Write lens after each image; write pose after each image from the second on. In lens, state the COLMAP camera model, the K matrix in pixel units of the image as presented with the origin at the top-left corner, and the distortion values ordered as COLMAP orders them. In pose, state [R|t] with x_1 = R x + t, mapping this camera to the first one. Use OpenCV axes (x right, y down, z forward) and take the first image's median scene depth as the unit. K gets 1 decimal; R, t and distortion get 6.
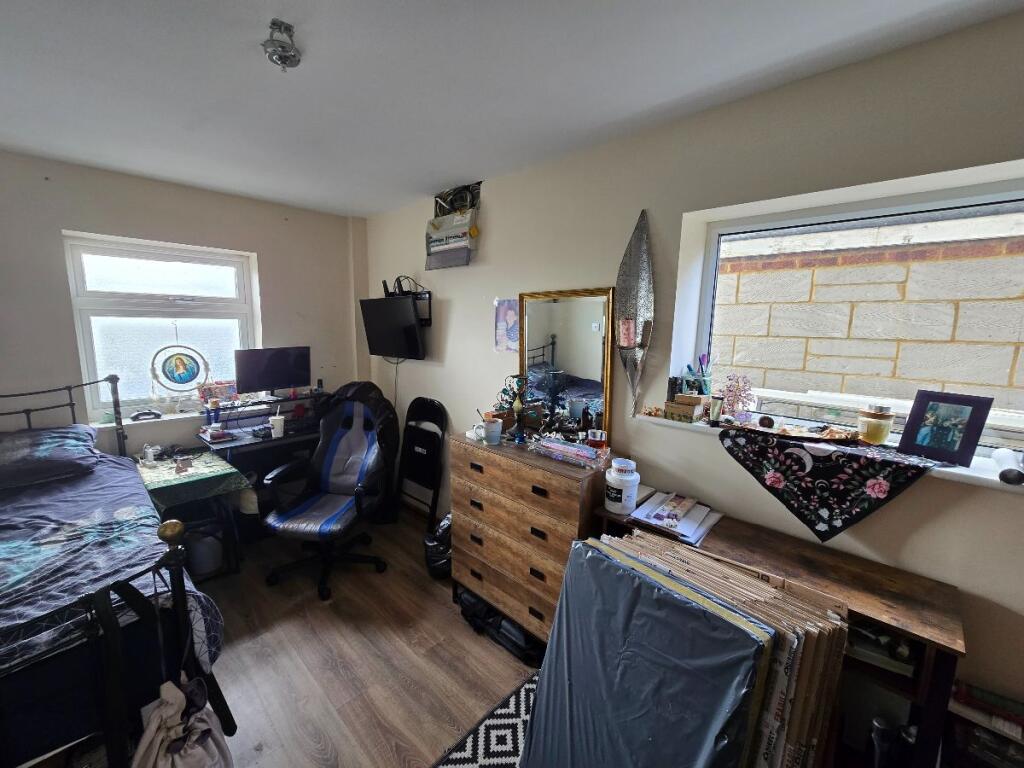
lens RADIAL K [[423.5, 0, 505.3], [0, 423.5, 389.1], [0, 0, 1]] dist [0.000665, 0.000637]
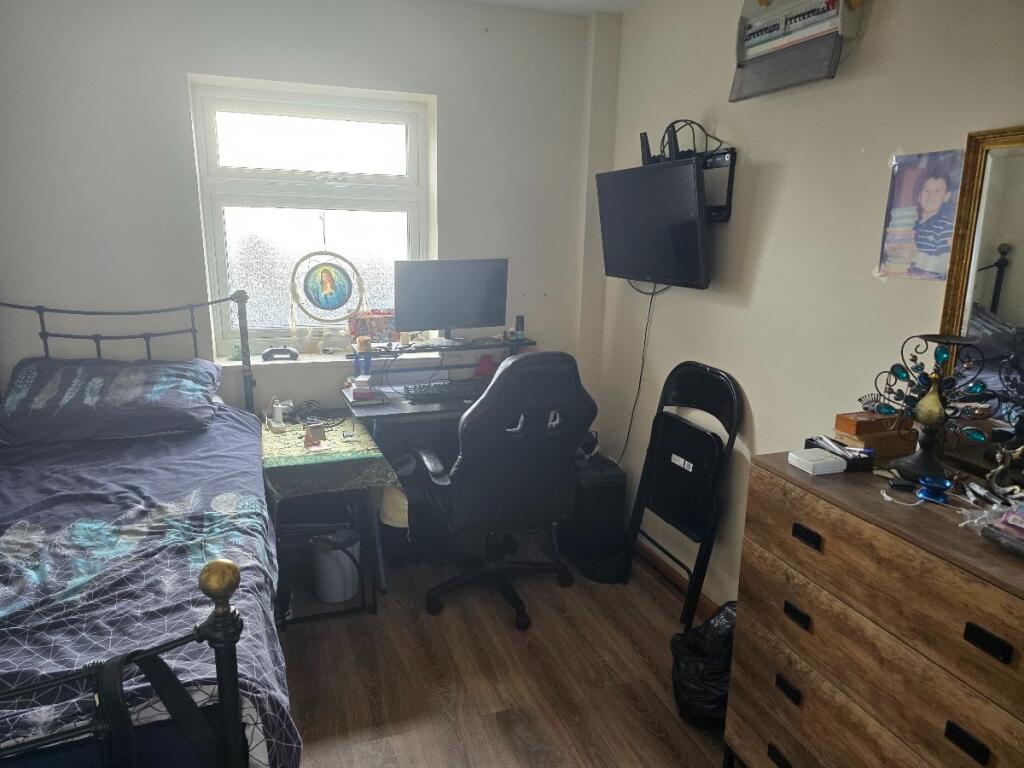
lens RADIAL K [[680.8, 0, 503.6], [0, 680.8, 383.1], [0, 0, 1]] dist [0.061705, -0.057238]
pose [[0.892993, 0.103605, -0.437983, -0.048952], [-0.073472, 0.993647, 0.085247, -0.012499], [0.444033, -0.043945, 0.894932, 0.198015]]
